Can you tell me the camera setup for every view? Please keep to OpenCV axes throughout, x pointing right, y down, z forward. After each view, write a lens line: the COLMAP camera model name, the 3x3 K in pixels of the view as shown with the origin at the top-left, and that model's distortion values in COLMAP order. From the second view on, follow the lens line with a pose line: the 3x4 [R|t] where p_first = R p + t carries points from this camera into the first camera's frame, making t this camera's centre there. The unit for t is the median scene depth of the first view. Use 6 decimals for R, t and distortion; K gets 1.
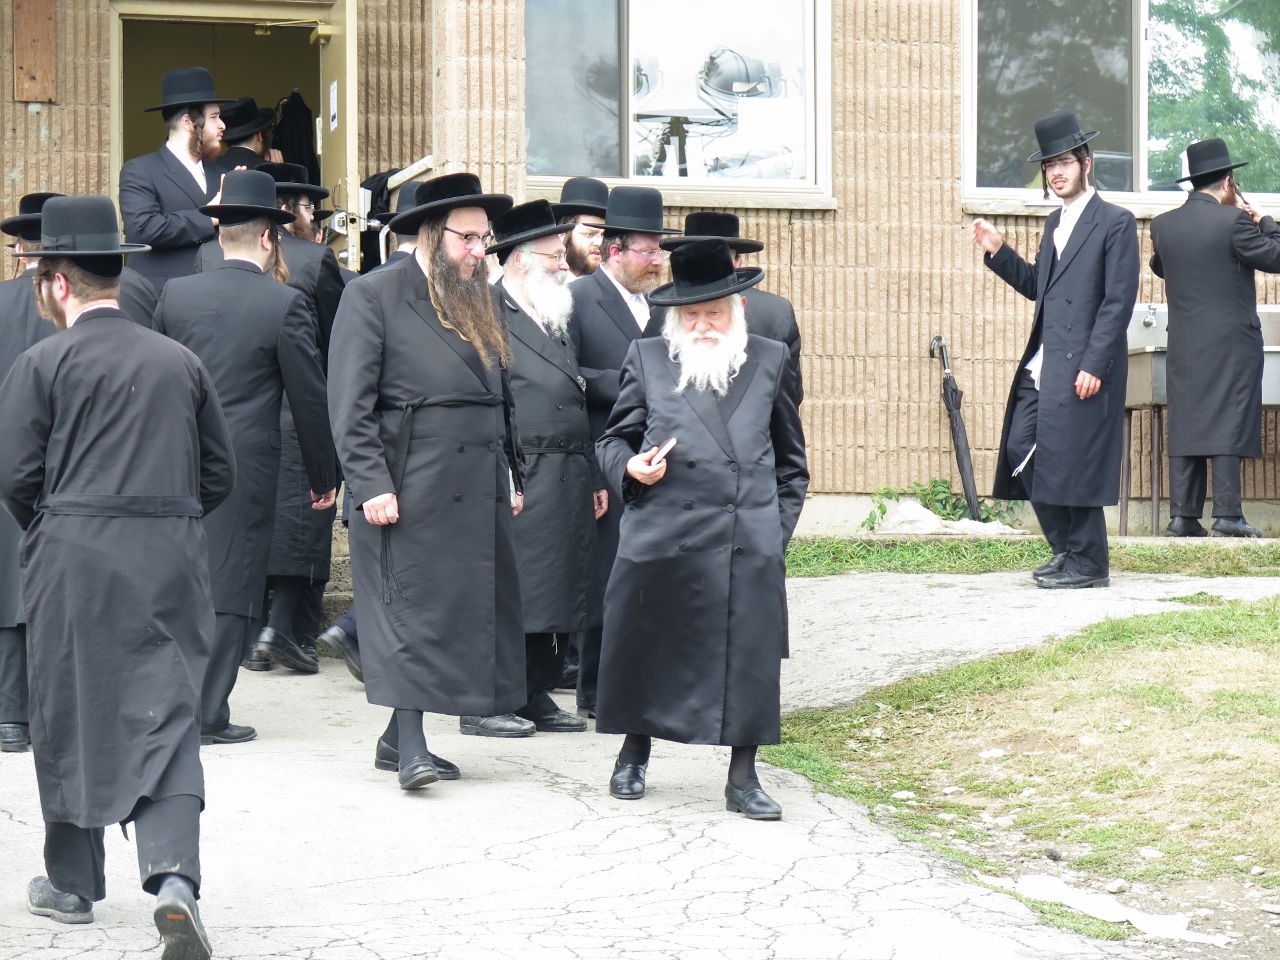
lens RADIAL K [[4404.2, 0, 640.2], [0, 4404.2, 583.7], [0, 0, 1]] dist [0.035164, 2.093219]
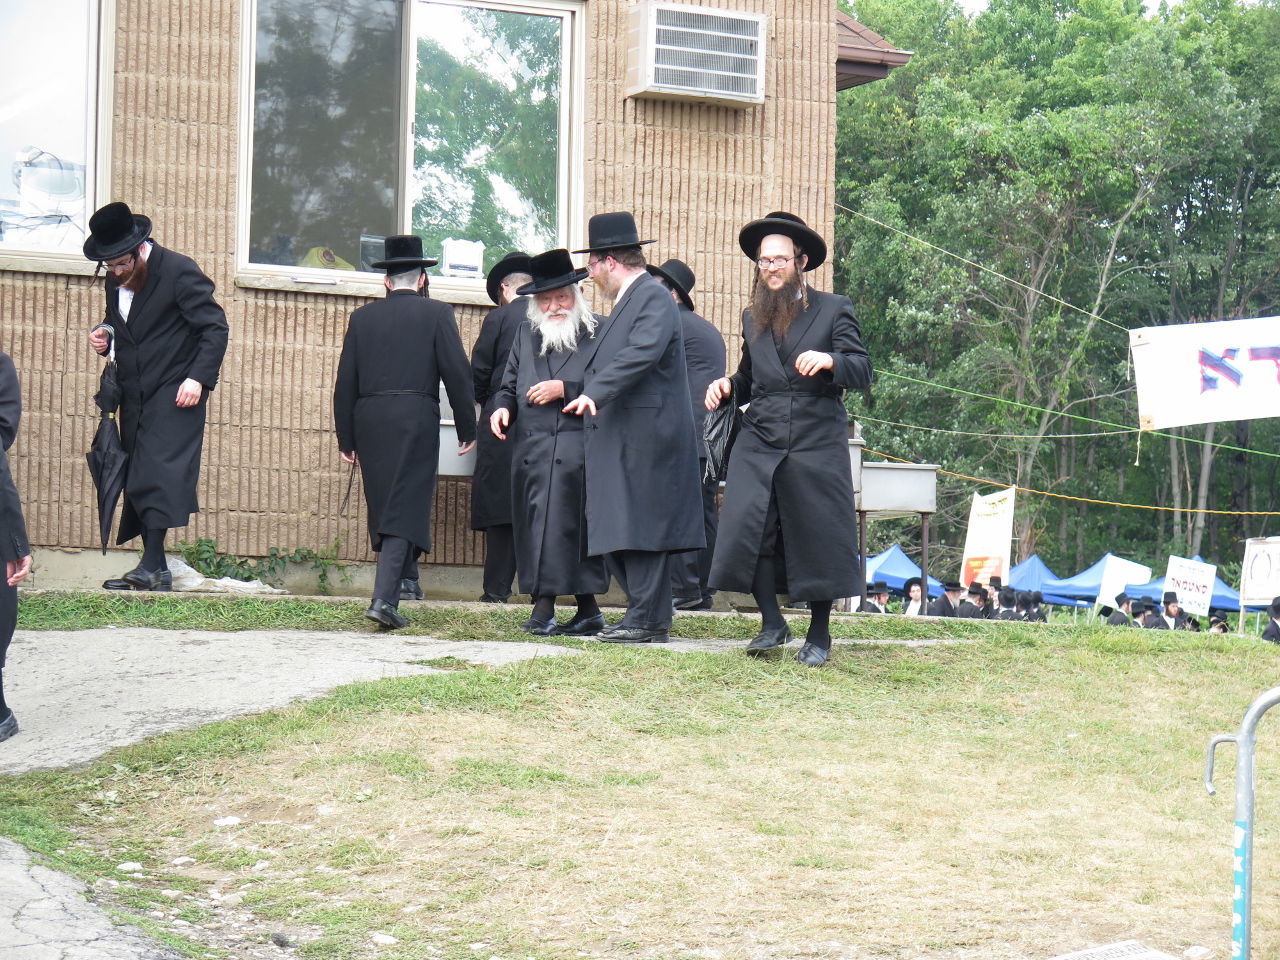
lens RADIAL K [[3544.9, 0, 640.0], [0, 3544.9, 480.0], [0, 0, 1]] dist [0.080389, 0.512336]
pose [[0.983795, 0.033699, 0.176103, 0.025263], [-0.026250, 0.998666, -0.044459, -0.003513], [-0.177367, 0.039116, 0.983367, 0.185887]]
